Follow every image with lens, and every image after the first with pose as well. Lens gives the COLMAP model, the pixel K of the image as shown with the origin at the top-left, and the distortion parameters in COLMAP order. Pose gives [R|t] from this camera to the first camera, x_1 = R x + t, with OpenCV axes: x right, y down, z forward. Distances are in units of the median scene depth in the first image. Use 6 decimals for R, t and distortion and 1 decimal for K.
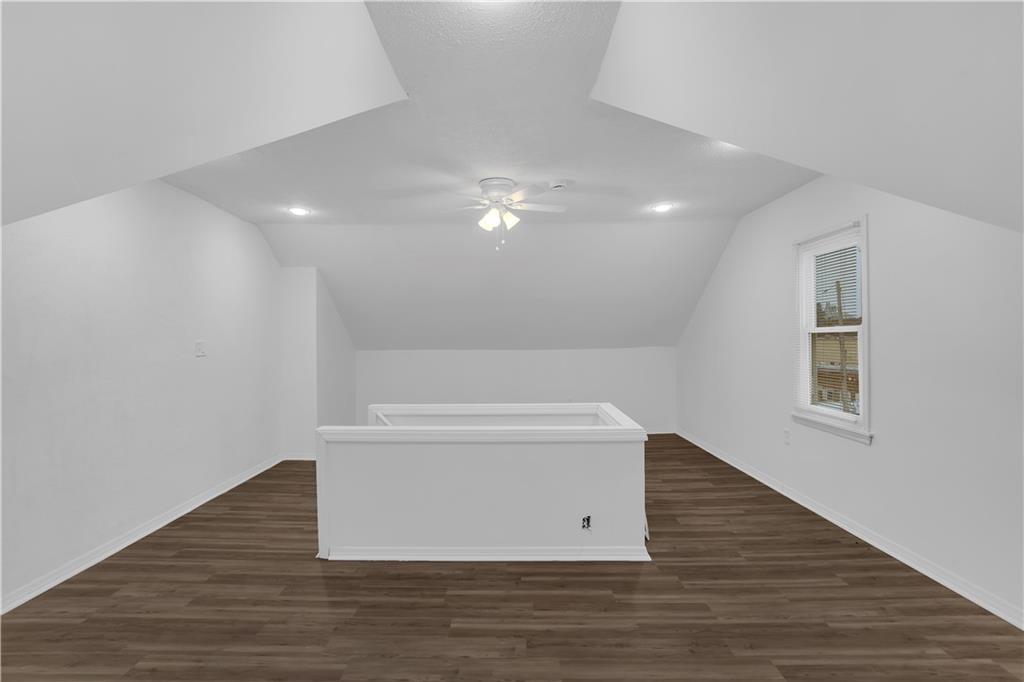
lens RADIAL K [[489.7, 0, 502.4], [0, 489.7, 340.7], [0, 0, 1]] dist [-0.049771, 0.030188]
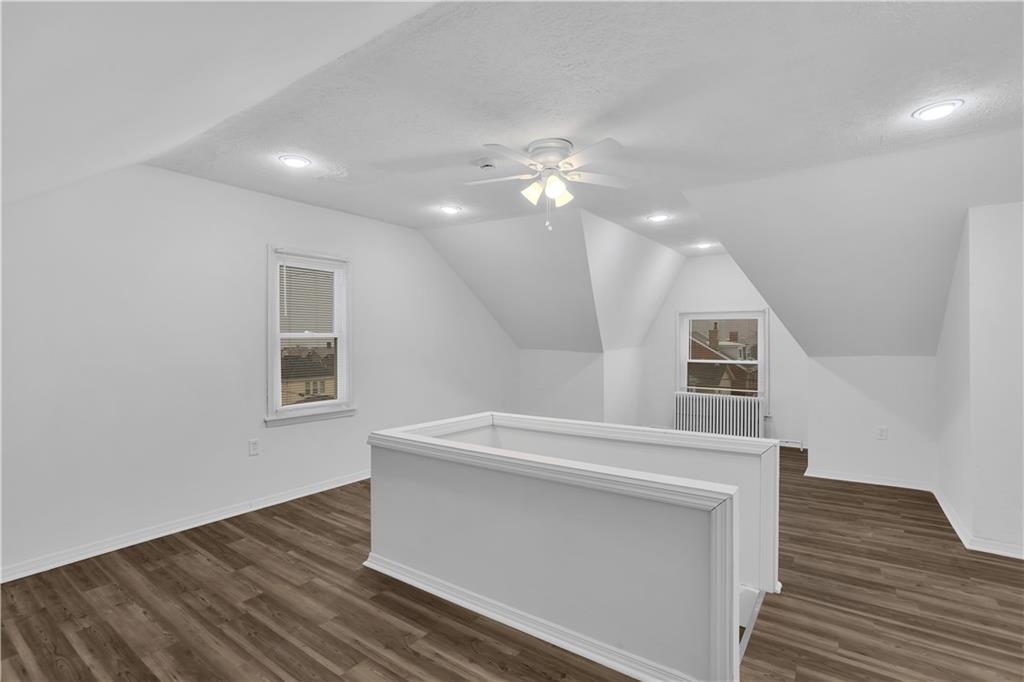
lens RADIAL K [[489.7, 0, 502.4], [0, 489.7, 340.7], [0, 0, 1]] dist [-0.049771, 0.030188]
pose [[-0.814042, 0.010396, 0.580713, -0.500085], [0.010494, 0.999940, -0.003192, -0.004176], [-0.580712, 0.003495, -0.814102, 2.077952]]
